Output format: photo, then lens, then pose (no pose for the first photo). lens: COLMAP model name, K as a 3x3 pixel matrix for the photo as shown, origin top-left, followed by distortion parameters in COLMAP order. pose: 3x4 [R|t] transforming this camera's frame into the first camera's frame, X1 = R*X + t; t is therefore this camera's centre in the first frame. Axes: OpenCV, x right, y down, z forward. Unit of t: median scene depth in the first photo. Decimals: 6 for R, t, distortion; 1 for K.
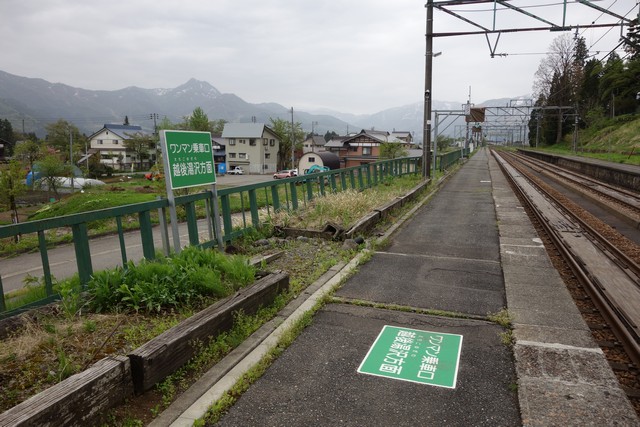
lens RADIAL K [[487.7, 0, 322.7], [0, 487.7, 214.4], [0, 0, 1]] dist [0.001933, 0.006182]
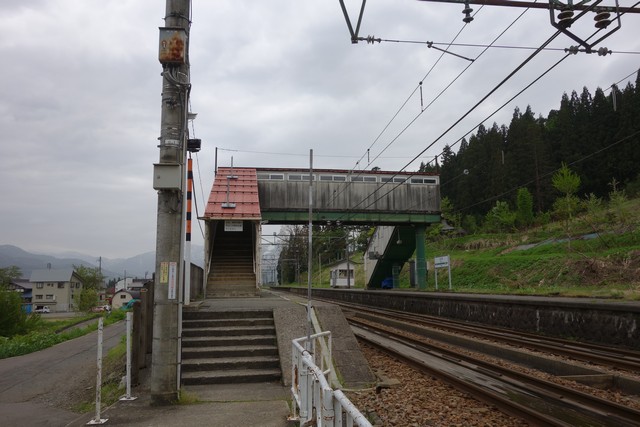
lens RADIAL K [[529.1, 0, 316.5], [0, 529.1, 211.9], [0, 0, 1]] dist [-0.013410, -0.020143]
pose [[0.894823, 0.038129, 0.444790, -0.158274], [0.089768, 0.960626, -0.262943, 0.070576], [-0.437303, 0.275215, 0.856168, -0.400207]]
